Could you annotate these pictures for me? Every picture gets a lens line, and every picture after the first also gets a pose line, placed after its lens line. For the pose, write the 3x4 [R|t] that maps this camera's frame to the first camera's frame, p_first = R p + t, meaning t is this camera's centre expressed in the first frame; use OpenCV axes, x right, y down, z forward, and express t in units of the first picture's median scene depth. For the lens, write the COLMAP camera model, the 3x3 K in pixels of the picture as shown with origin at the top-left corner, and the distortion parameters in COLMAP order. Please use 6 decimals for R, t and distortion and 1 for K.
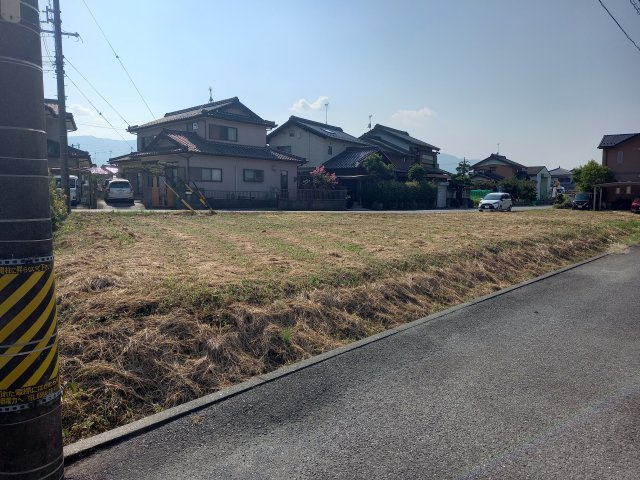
lens RADIAL K [[468.0, 0, 315.8], [0, 468.0, 236.1], [0, 0, 1]] dist [0.045810, -0.044042]
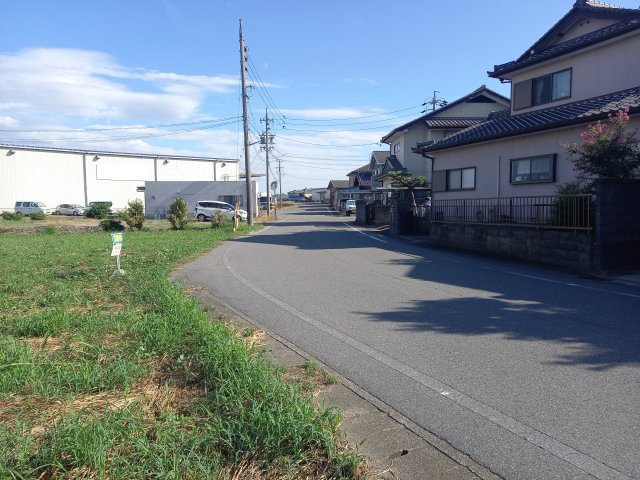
lens RADIAL K [[468.0, 0, 335.9], [0, 468.0, 227.1], [0, 0, 1]] dist [0.045810, -0.044042]
pose [[-0.346835, 0.033568, -0.937325, 0.355251], [-0.068157, 0.995815, 0.060882, -0.085416], [0.935446, 0.085001, -0.343096, 0.953058]]
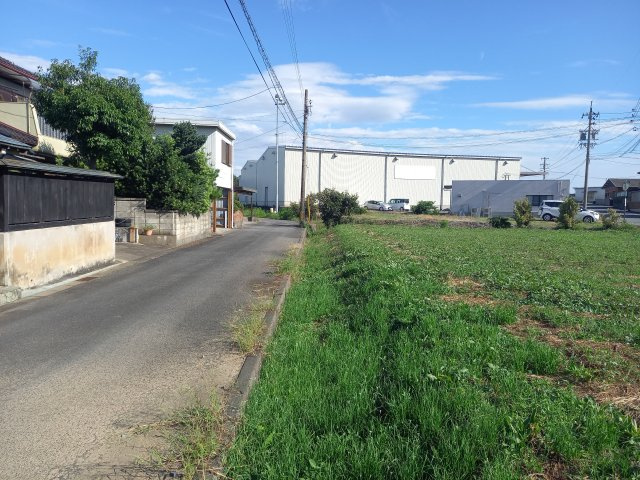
lens RADIAL K [[468.0, 0, 321.5], [0, 468.0, 235.7], [0, 0, 1]] dist [0.045810, -0.044042]
pose [[-0.706446, 0.025356, -0.707313, 0.553962], [-0.078823, 0.990323, 0.114227, -0.063517], [0.703364, 0.136448, -0.697611, 0.716658]]
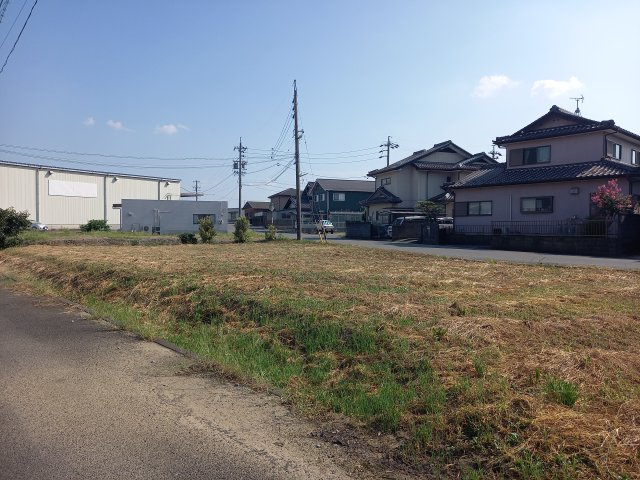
lens RADIAL K [[468.0, 0, 327.2], [0, 468.0, 240.5], [0, 0, 1]] dist [0.045810, -0.044042]
pose [[-0.047307, 0.018287, -0.998713, 0.647051], [-0.082203, 0.996370, 0.022138, -0.056606], [0.995492, 0.083144, -0.045632, 0.672587]]
